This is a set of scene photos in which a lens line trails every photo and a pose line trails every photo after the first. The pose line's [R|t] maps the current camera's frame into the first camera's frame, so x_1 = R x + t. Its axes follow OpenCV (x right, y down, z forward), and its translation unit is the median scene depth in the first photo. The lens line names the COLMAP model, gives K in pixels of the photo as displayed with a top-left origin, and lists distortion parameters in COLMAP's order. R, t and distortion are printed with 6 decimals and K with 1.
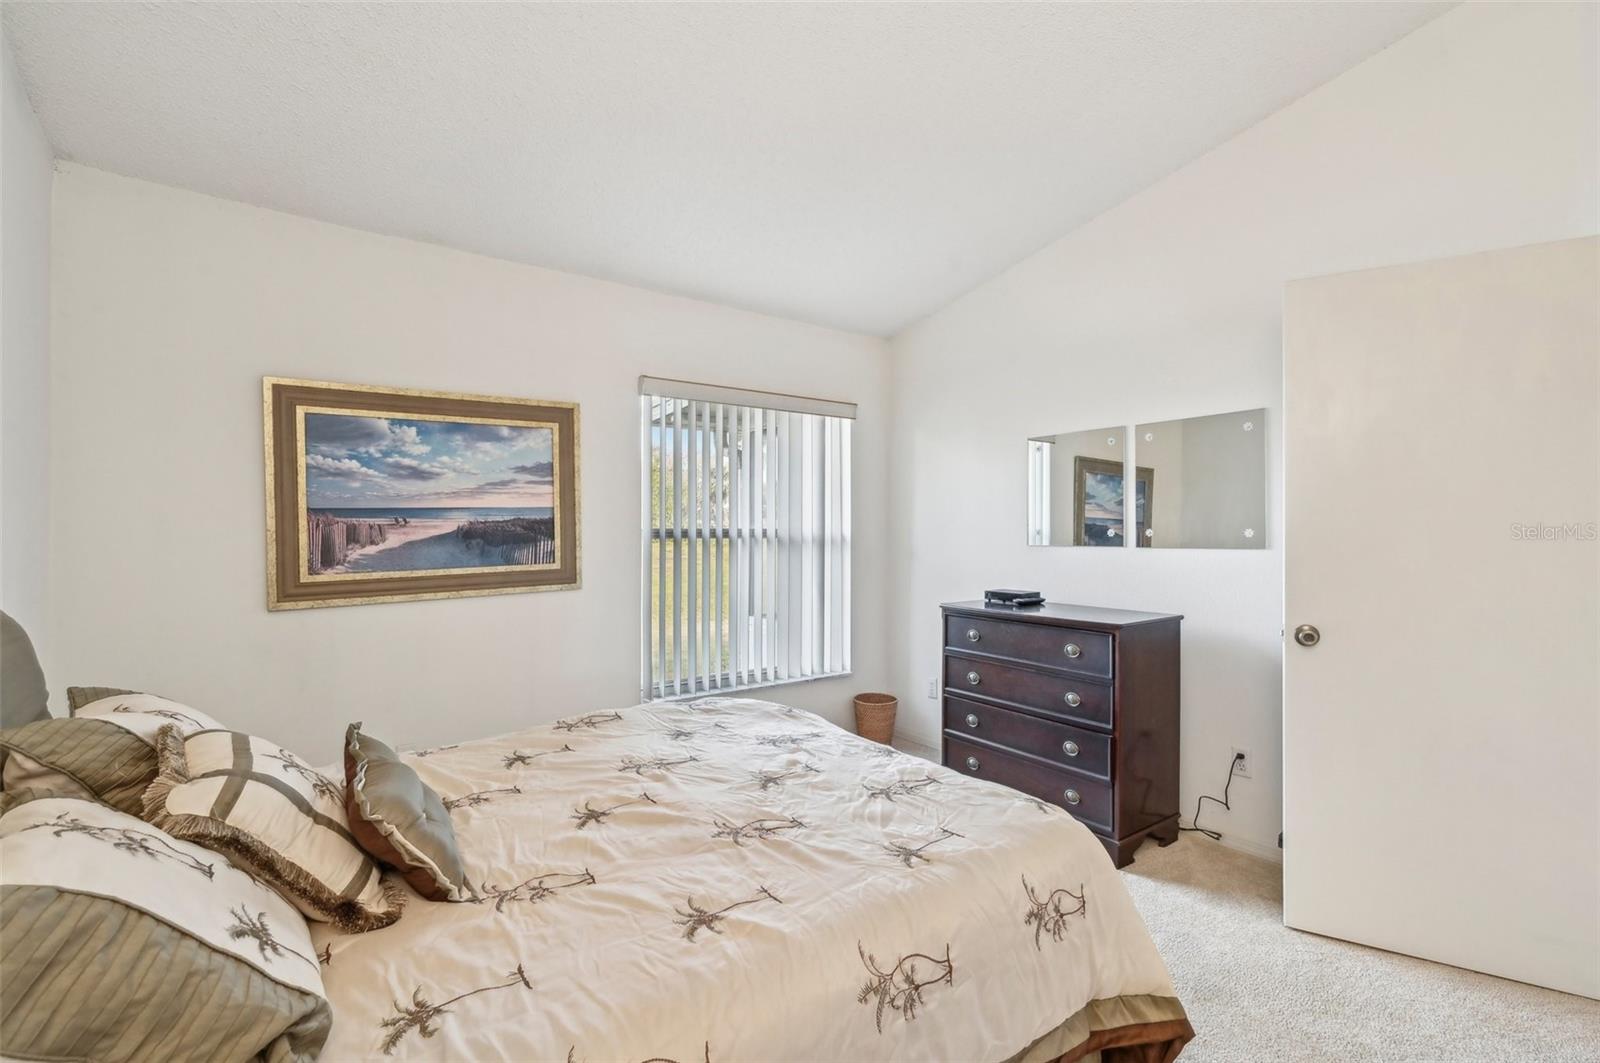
lens RADIAL K [[725.5, 0, 831.9], [0, 725.5, 512.9], [0, 0, 1]] dist [0.001947, -0.000152]
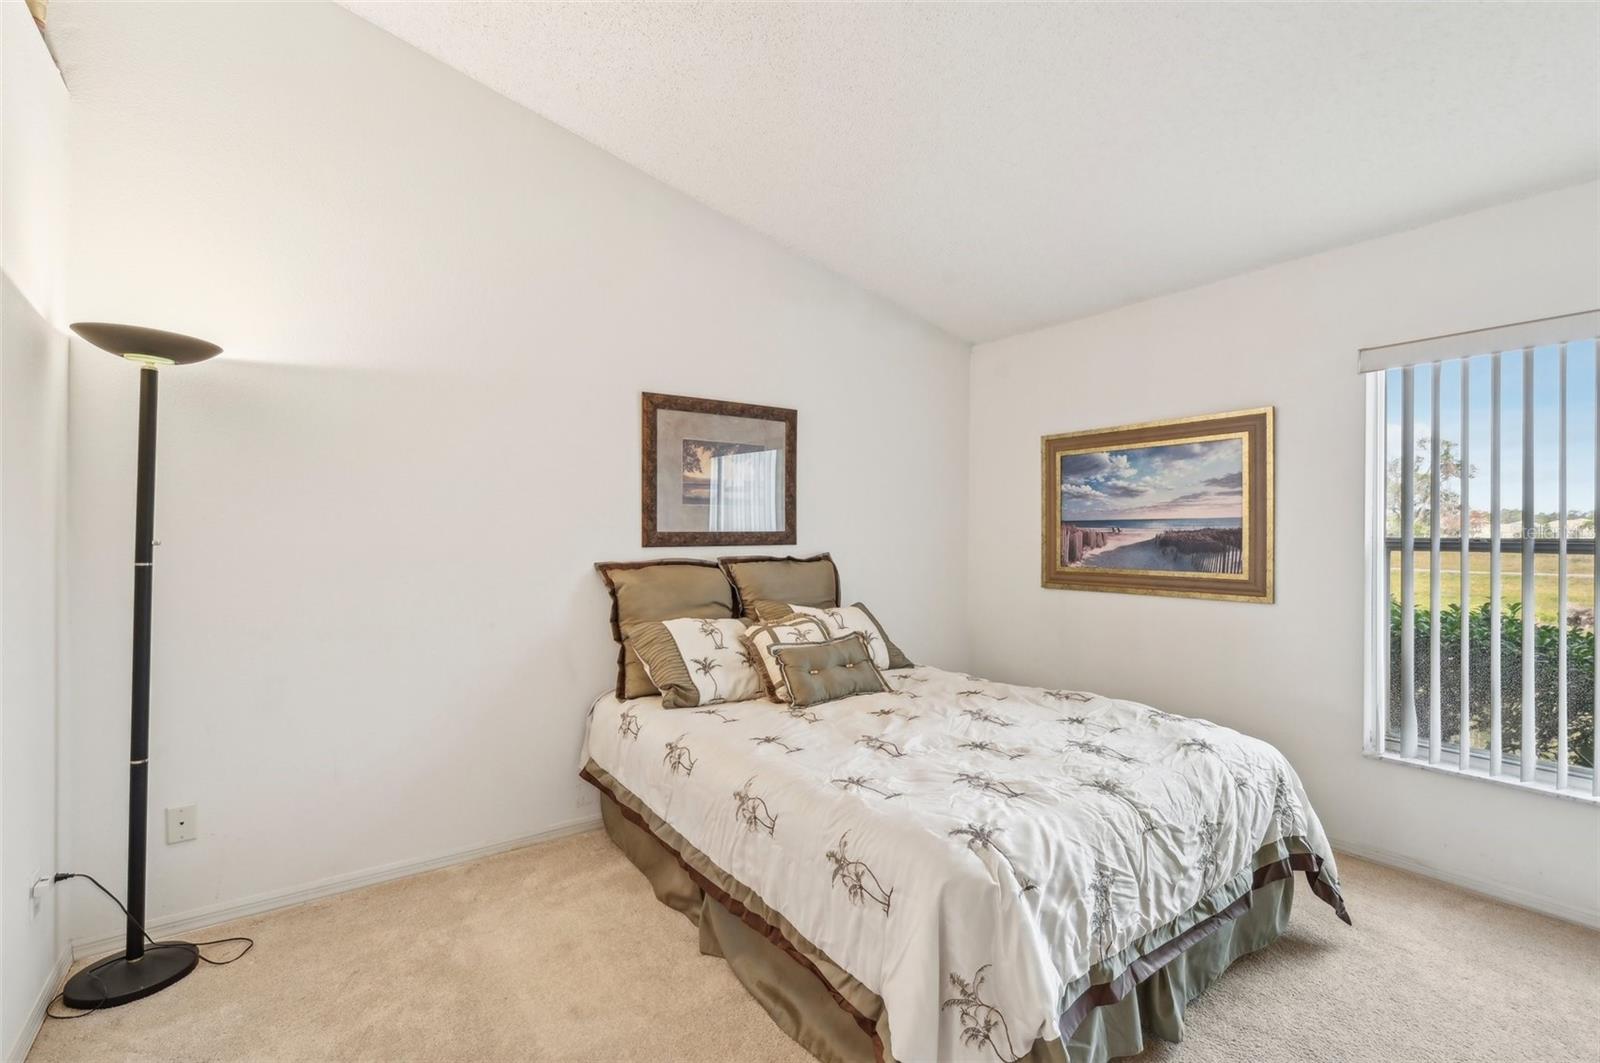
lens RADIAL K [[725.5, 0, 794.8], [0, 725.5, 532.9], [0, 0, 1]] dist [0.001947, -0.000152]
pose [[-0.017492, 0.005757, -0.999830, 0.691059], [0.001408, 0.999983, 0.005733, 0.007704], [0.999846, -0.001308, -0.017499, 0.451597]]
